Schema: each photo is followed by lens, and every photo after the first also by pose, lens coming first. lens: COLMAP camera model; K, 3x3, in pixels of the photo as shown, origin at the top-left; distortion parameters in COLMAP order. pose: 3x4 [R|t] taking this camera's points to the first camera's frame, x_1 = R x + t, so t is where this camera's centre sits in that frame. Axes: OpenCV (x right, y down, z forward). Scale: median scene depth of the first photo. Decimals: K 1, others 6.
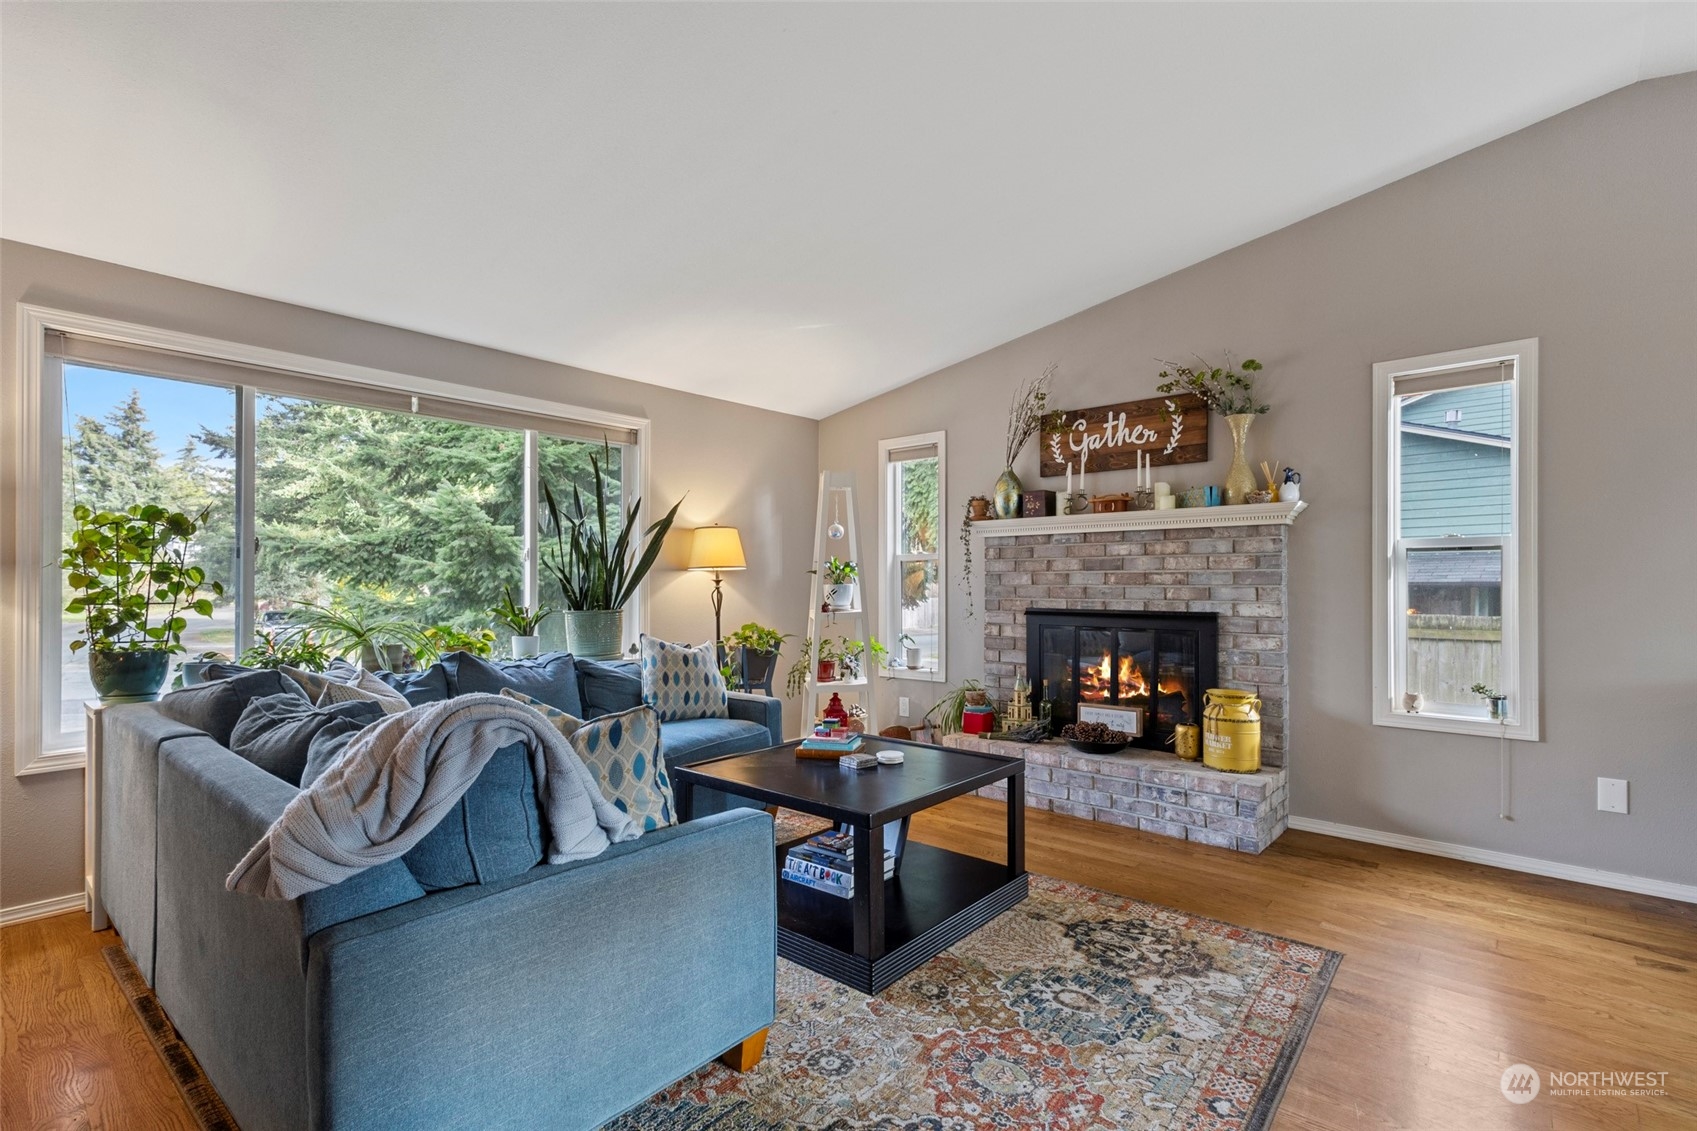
lens RADIAL K [[786.4, 0, 846.6], [0, 786.4, 577.2], [0, 0, 1]] dist [0.013017, -0.000798]
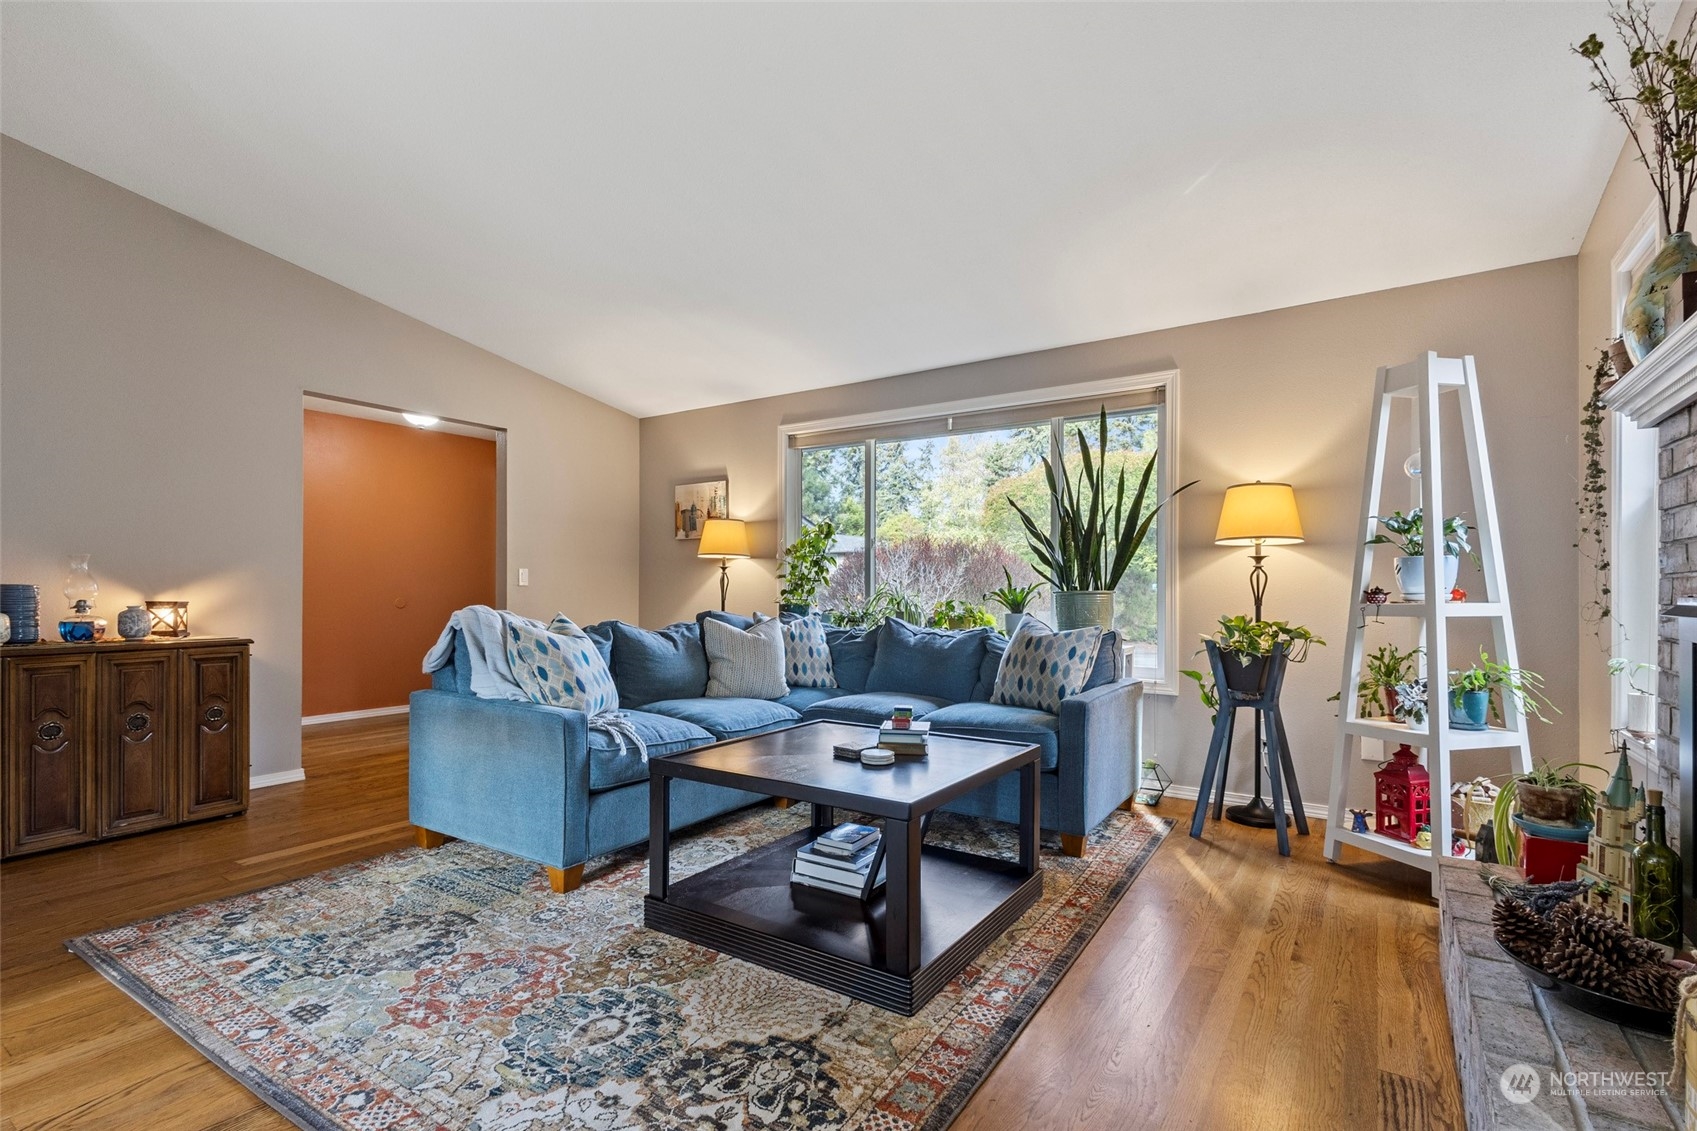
lens RADIAL K [[786.4, 0, 841.6], [0, 786.4, 577.5], [0, 0, 1]] dist [0.013017, -0.000798]
pose [[0.120244, -0.012202, -0.992669, 0.622077], [0.001436, 0.999926, -0.012117, 0.037647], [0.992743, 0.000031, 0.120253, 0.621181]]
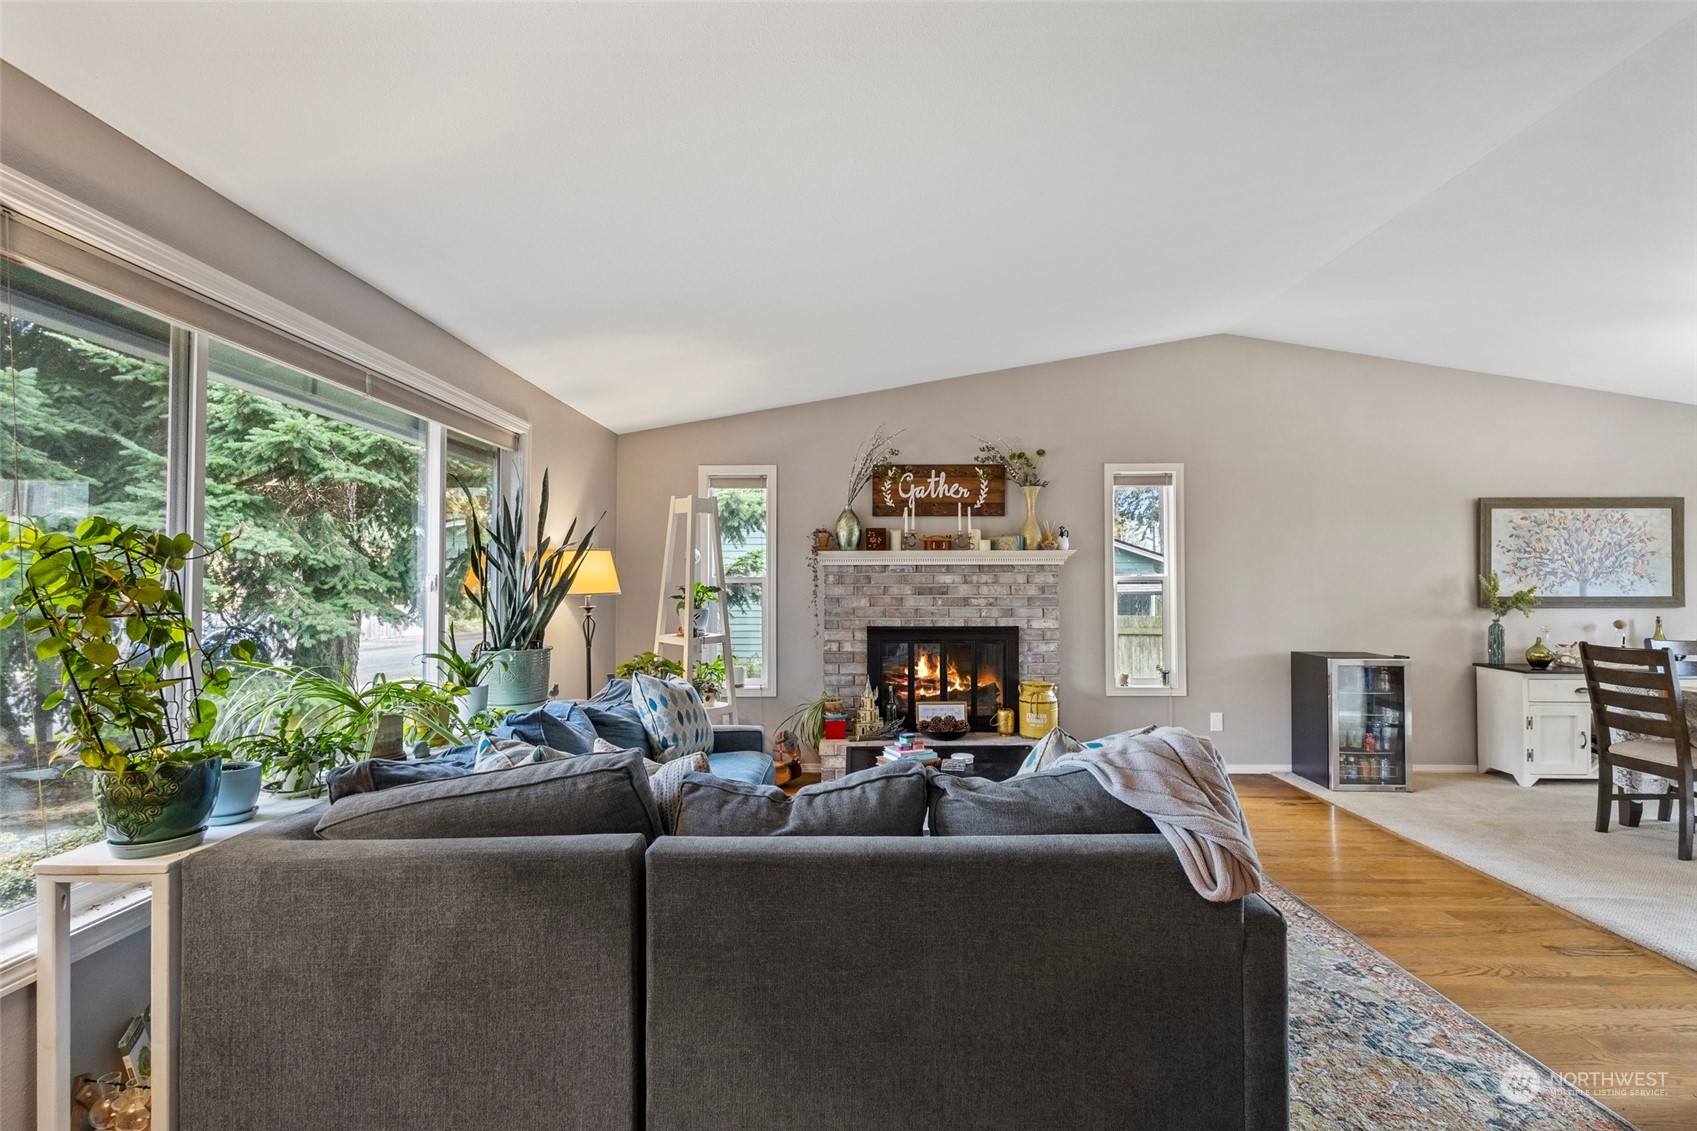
lens RADIAL K [[786.4, 0, 850.2], [0, 786.4, 569.6], [0, 0, 1]] dist [0.013017, -0.000798]
pose [[0.758537, 0.011328, 0.651532, -0.627191], [-0.003403, 0.999904, -0.013423, -0.033845], [-0.651621, 0.007965, 0.758503, 0.134548]]
